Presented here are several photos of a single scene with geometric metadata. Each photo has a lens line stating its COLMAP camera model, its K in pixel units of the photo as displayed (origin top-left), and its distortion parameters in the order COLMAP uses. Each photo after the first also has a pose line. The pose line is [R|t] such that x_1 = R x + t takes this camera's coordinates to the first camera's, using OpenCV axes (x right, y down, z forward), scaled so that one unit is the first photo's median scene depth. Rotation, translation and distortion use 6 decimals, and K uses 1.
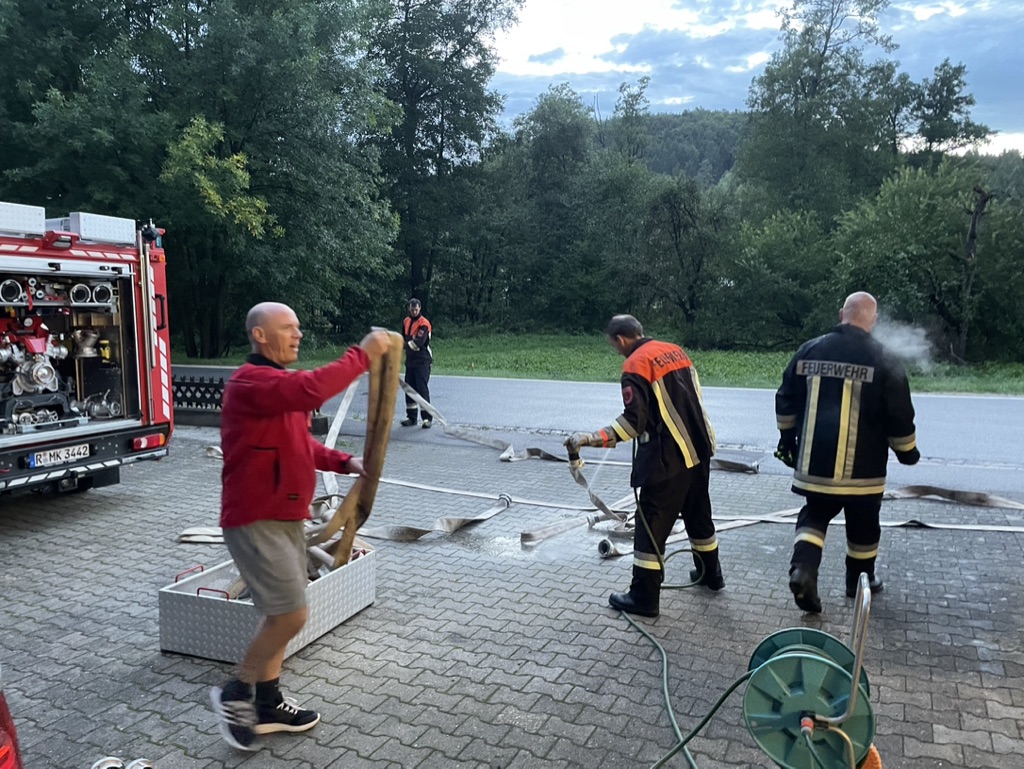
lens RADIAL K [[766.1, 0, 512.0], [0, 766.1, 384.5], [0, 0, 1]] dist [0.093947, -0.120698]
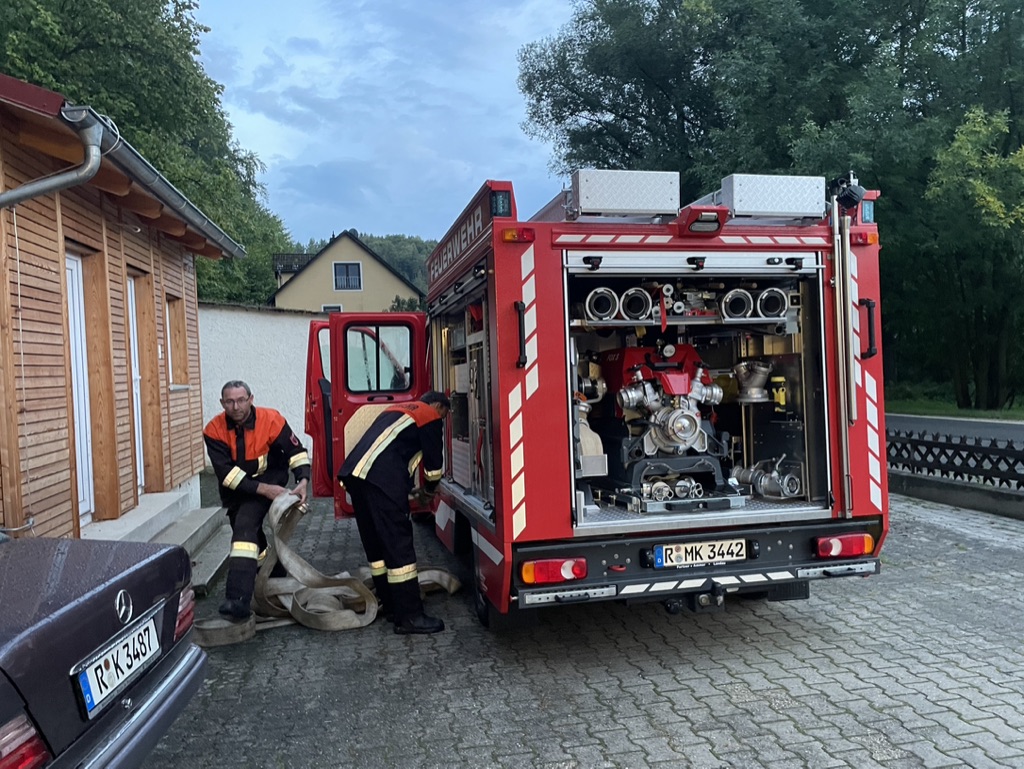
lens RADIAL K [[768.5, 0, 509.9], [0, 768.5, 375.3], [0, 0, 1]] dist [0.100963, -0.124755]
pose [[0.602162, -0.015588, -0.798222, -0.094909], [-0.045181, 0.997542, -0.053565, -0.008945], [0.797095, 0.068319, 0.599977, 0.286311]]
